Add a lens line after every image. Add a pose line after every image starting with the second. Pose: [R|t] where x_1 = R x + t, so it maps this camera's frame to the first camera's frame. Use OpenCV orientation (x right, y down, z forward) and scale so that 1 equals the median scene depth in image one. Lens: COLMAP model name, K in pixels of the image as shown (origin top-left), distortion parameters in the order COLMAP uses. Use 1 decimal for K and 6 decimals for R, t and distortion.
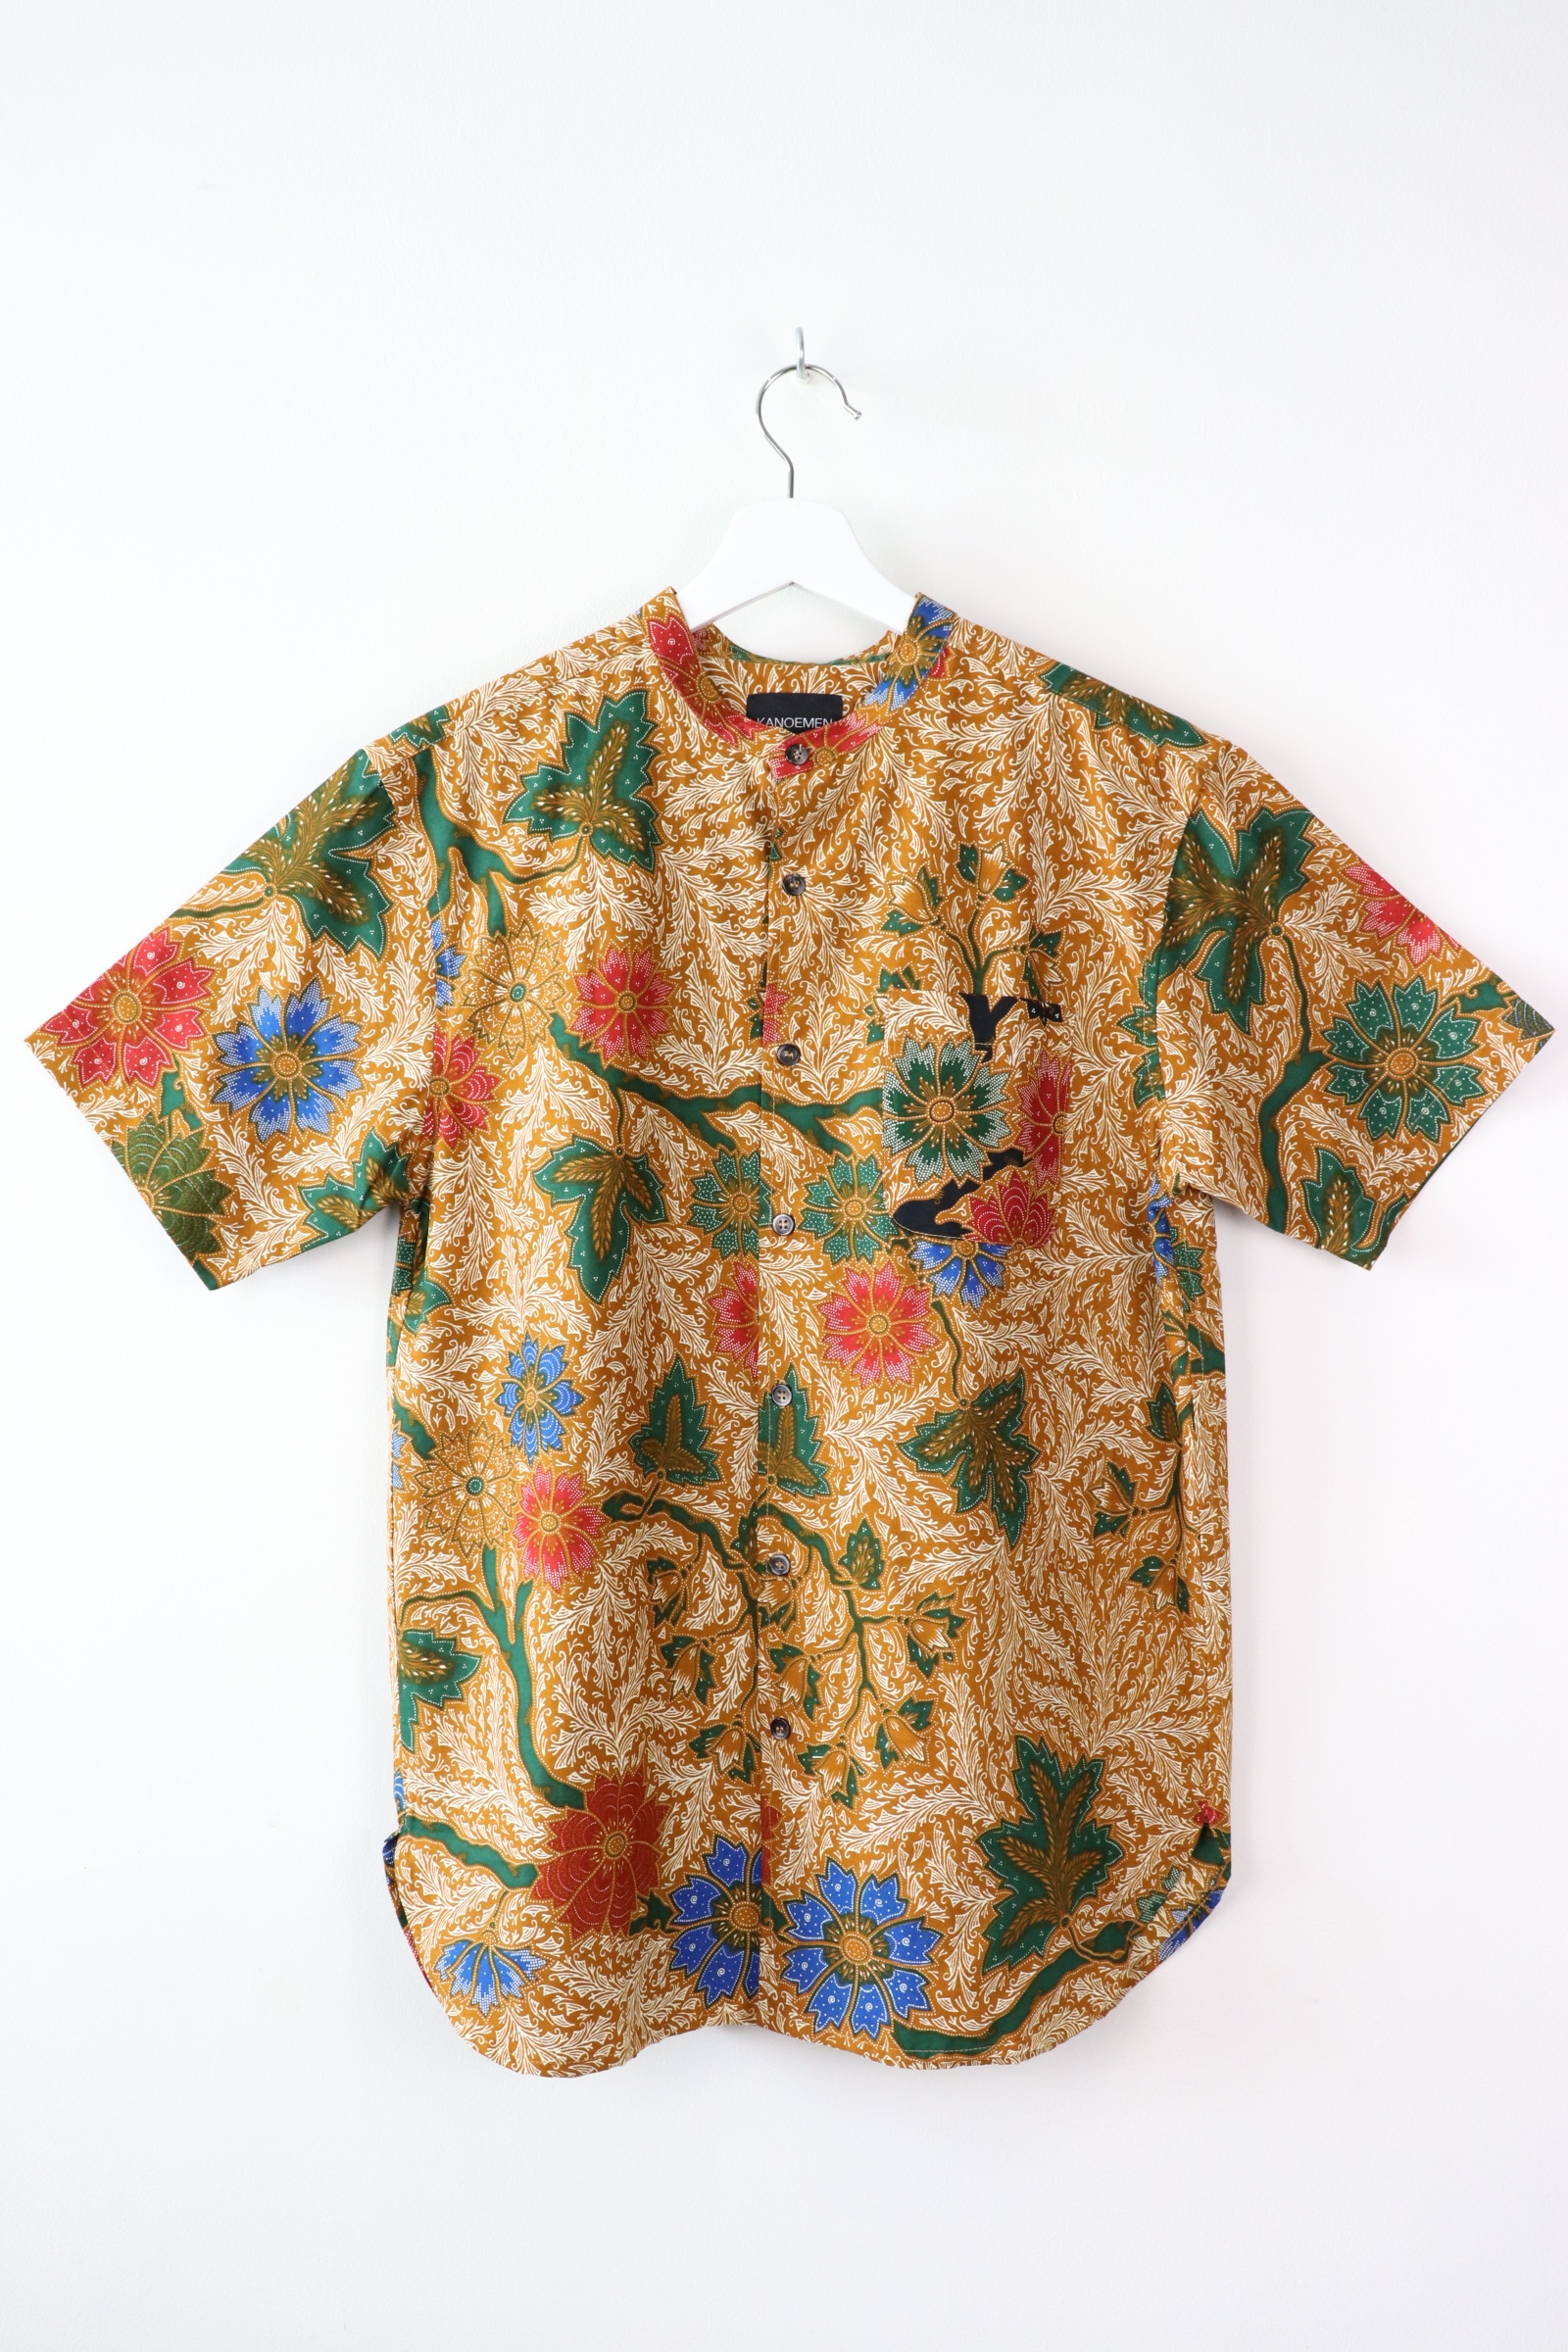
lens RADIAL K [[2212.6, 0, 781.7], [0, 2212.6, 1162.5], [0, 0, 1]] dist [-0.166775, 0.197159]
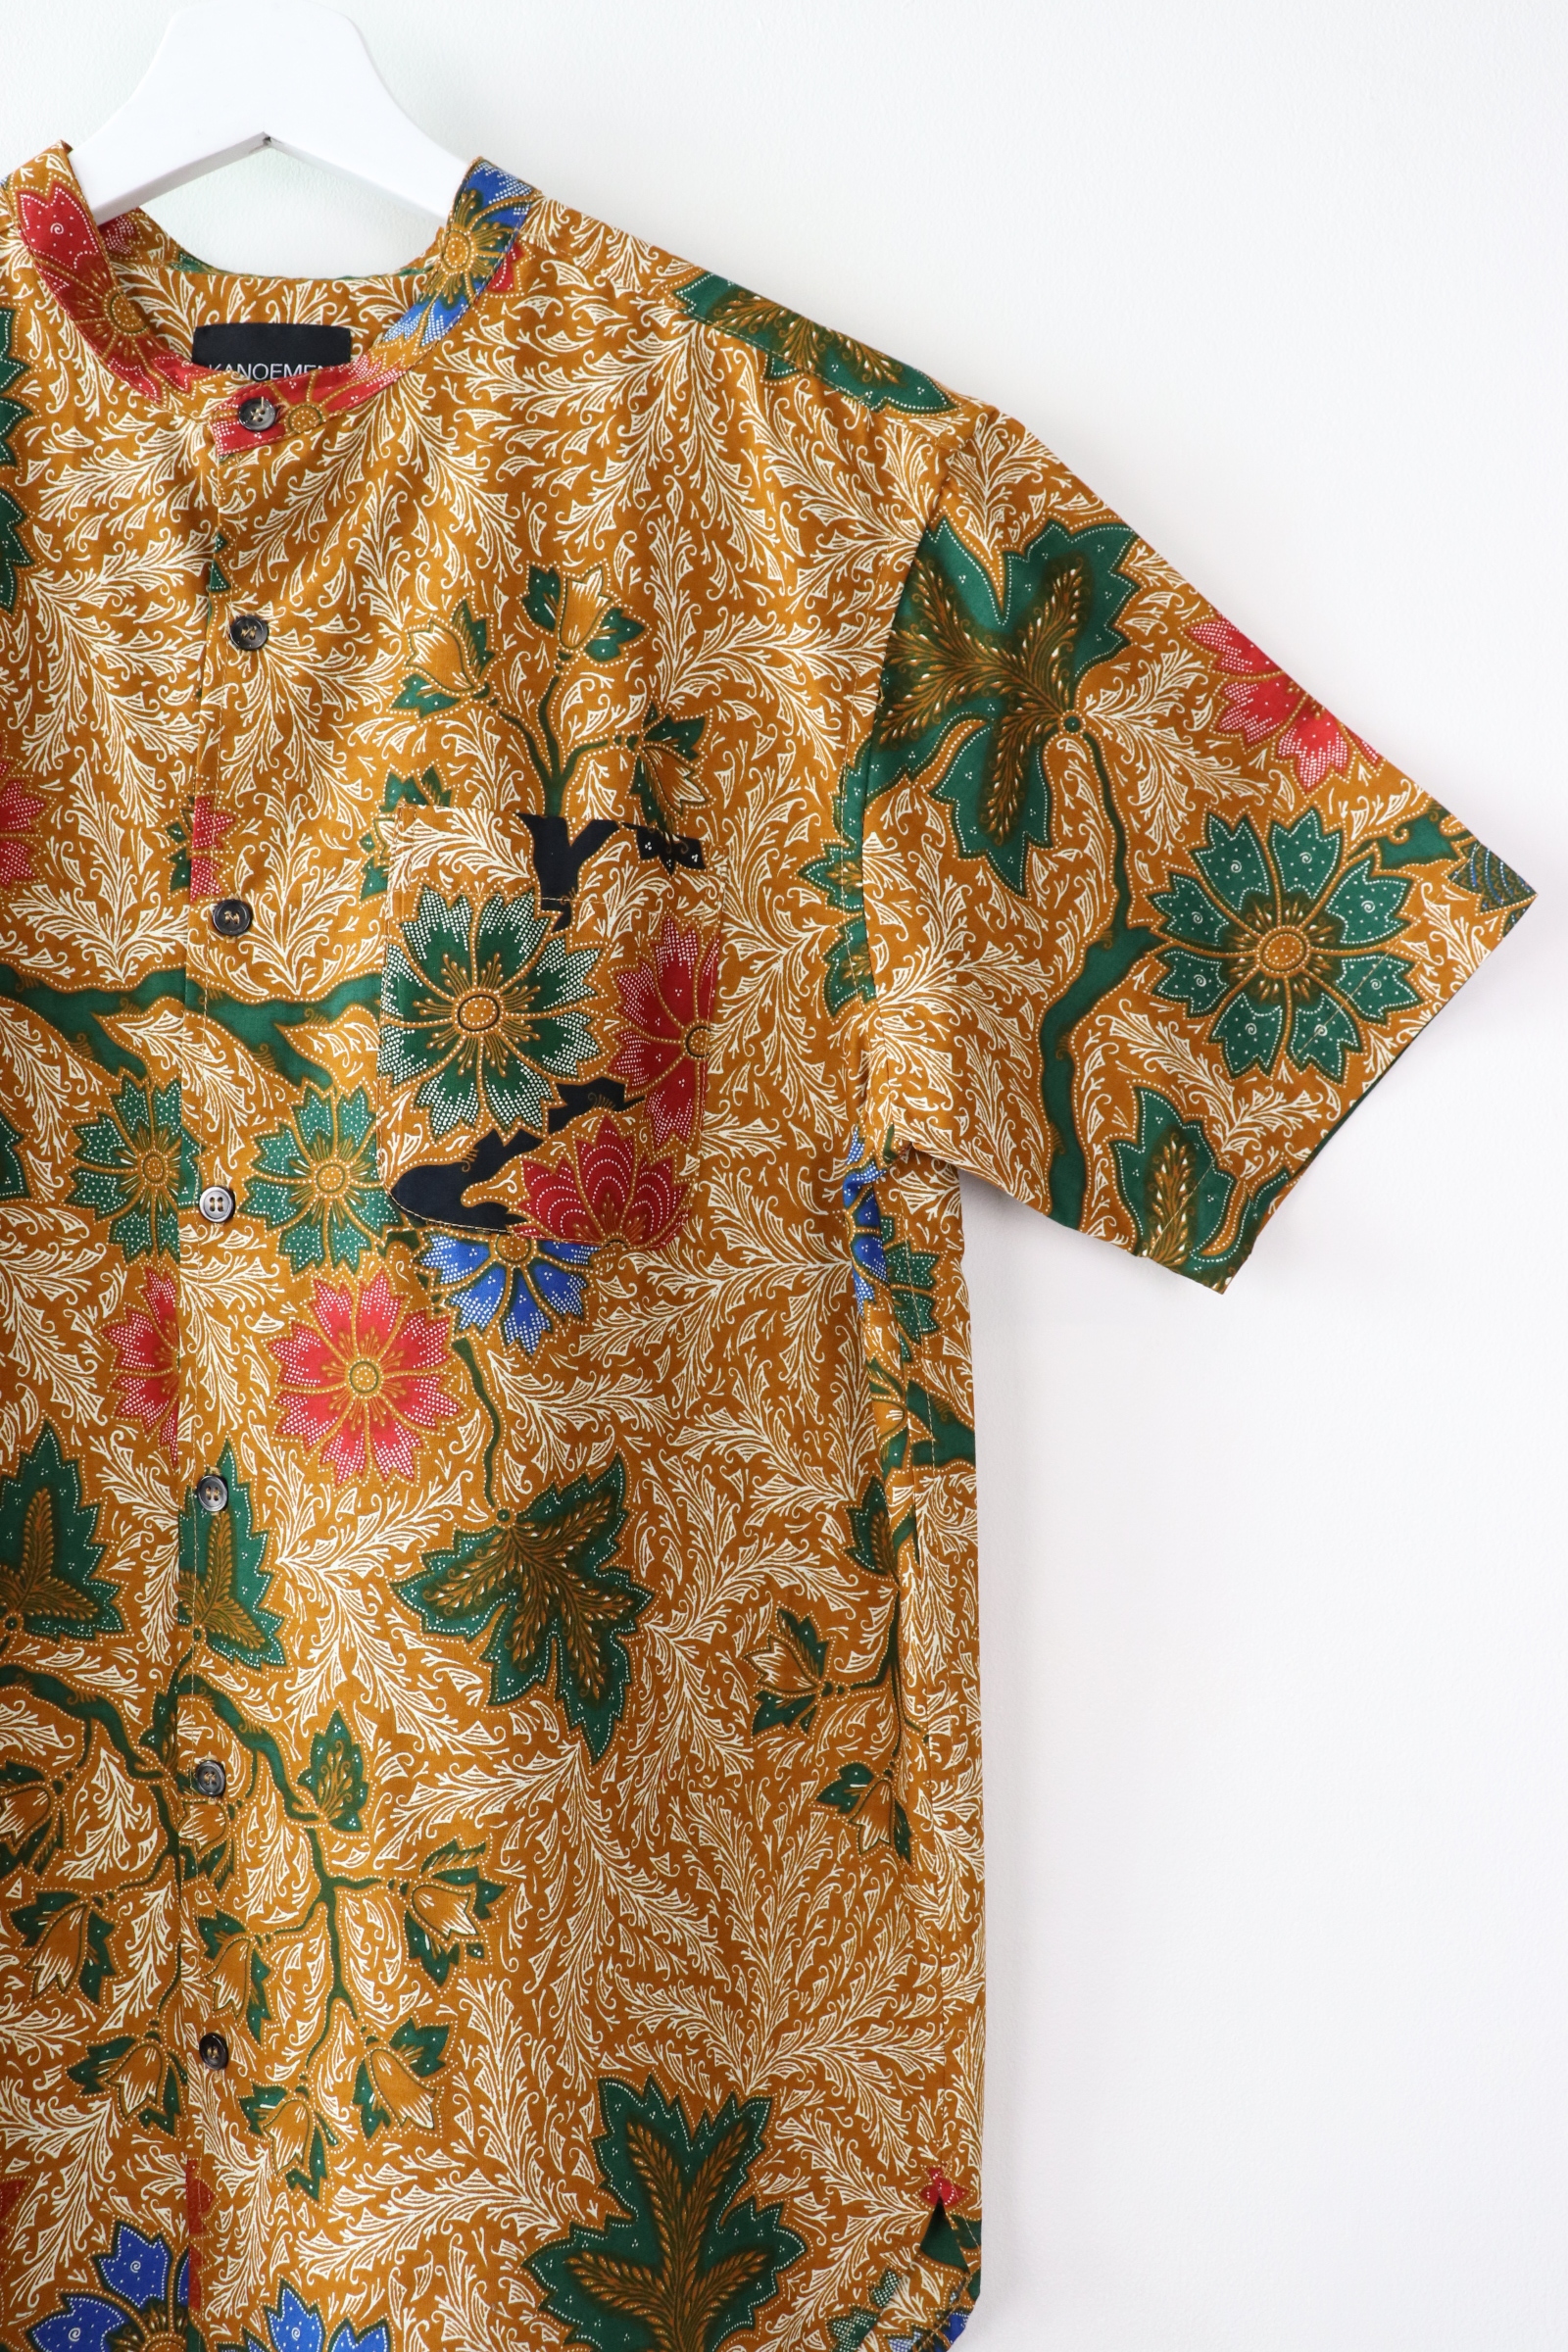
lens RADIAL K [[2212.6, 0, 781.7], [0, 2212.6, 1162.5], [0, 0, 1]] dist [-0.166775, 0.197159]
pose [[0.999729, 0.010757, 0.020650, 0.137908], [-0.010806, 0.999939, 0.002264, 0.013831], [-0.020624, -0.002486, 0.999784, 0.410199]]
